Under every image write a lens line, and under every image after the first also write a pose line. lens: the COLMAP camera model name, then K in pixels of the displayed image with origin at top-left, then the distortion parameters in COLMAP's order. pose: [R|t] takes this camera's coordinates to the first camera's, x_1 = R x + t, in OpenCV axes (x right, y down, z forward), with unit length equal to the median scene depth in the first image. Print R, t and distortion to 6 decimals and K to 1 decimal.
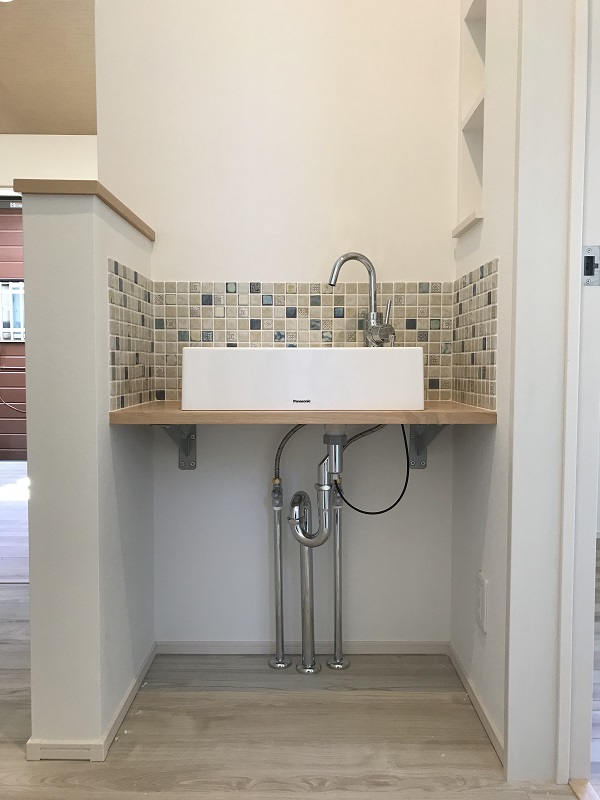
lens RADIAL K [[645.4, 0, 306.4], [0, 645.4, 396.2], [0, 0, 1]] dist [-0.055126, -0.012656]
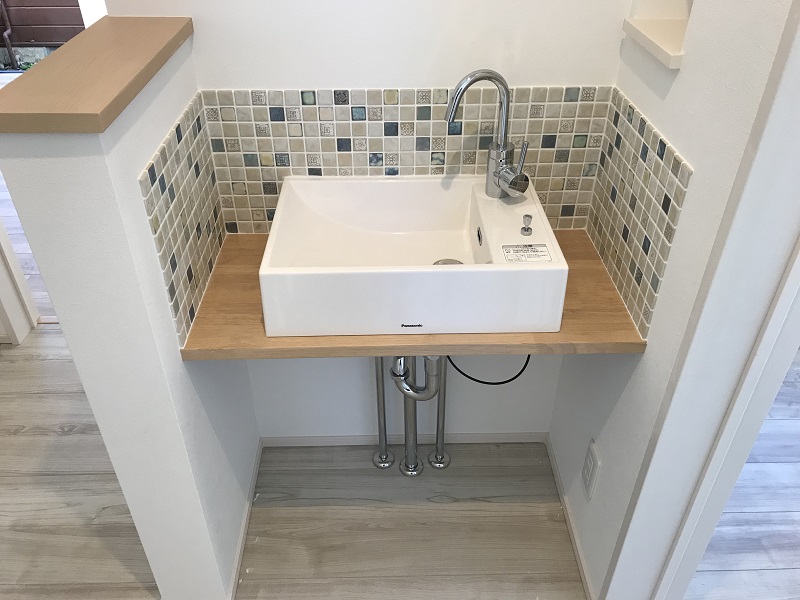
lens RADIAL K [[645.4, 0, 394.2], [0, 645.4, 300.7], [0, 0, 1]] dist [-0.055126, -0.012656]
pose [[0.999897, -0.013041, 0.006064, -0.027299], [0.007668, 0.840100, 0.542377, -0.367438], [-0.012168, -0.542275, 0.840113, 0.264064]]
